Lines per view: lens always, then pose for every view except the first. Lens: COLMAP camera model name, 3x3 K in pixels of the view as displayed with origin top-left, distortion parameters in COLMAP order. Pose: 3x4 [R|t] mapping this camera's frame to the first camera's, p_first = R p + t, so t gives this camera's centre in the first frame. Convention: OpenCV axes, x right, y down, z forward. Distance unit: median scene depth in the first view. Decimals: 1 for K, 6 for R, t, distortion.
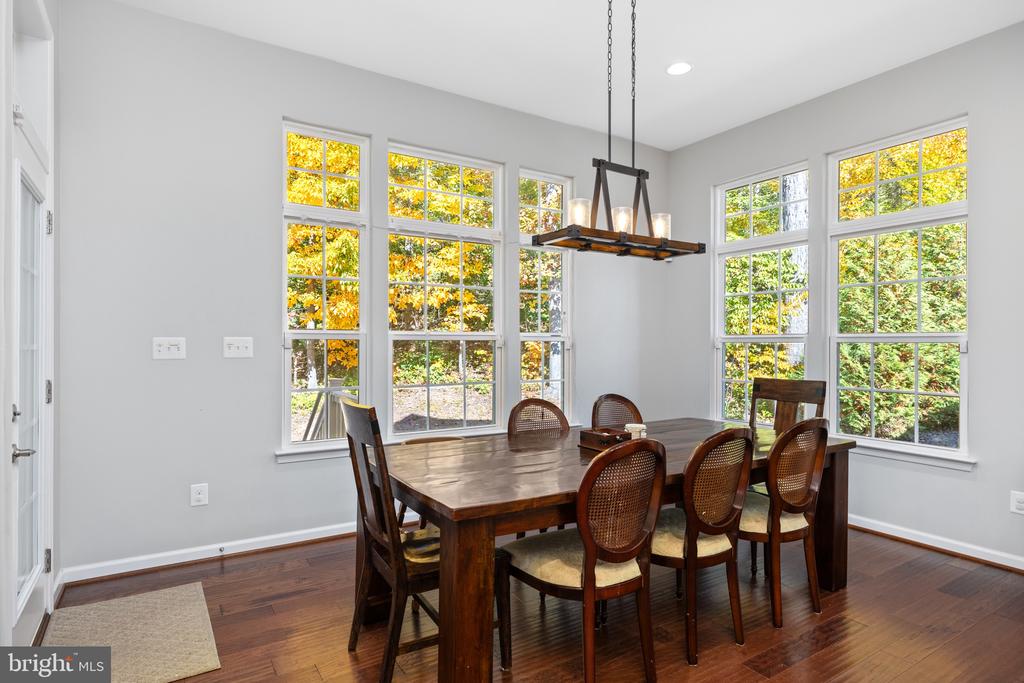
lens RADIAL K [[568.7, 0, 512.1], [0, 568.7, 344.4], [0, 0, 1]] dist [0.001310, 0.000110]
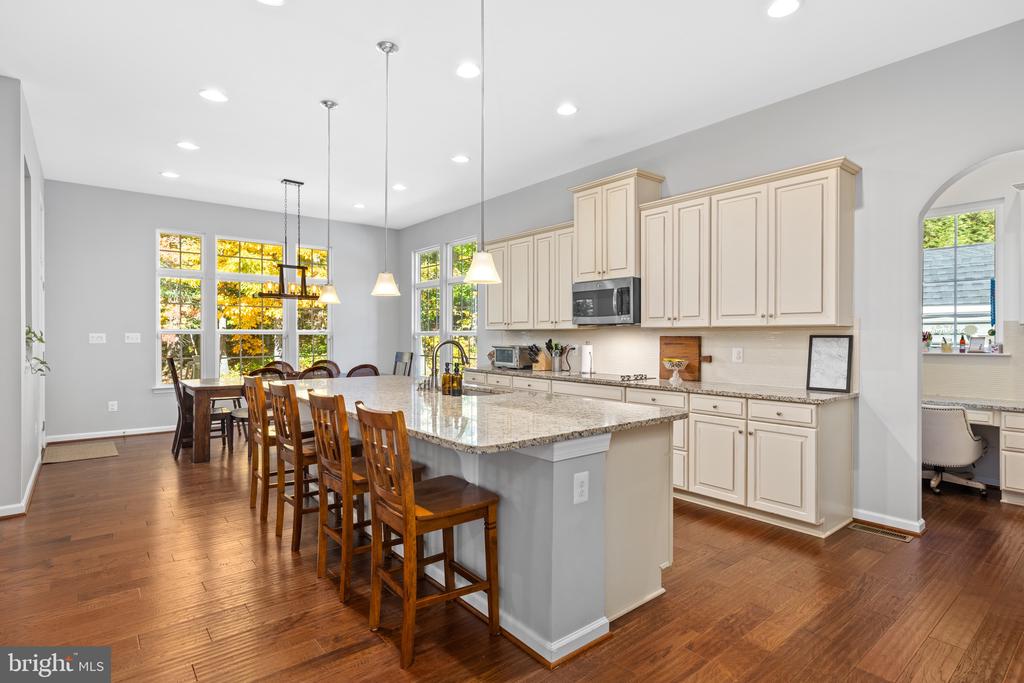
lens RADIAL K [[525.2, 0, 511.5], [0, 525.2, 337.2], [0, 0, 1]] dist [-0.001436, -0.000280]
pose [[0.992052, -0.001074, 0.125827, 0.689572], [0.000875, 0.999998, 0.001637, -0.000227], [-0.125828, -0.001514, 0.992051, -1.145340]]
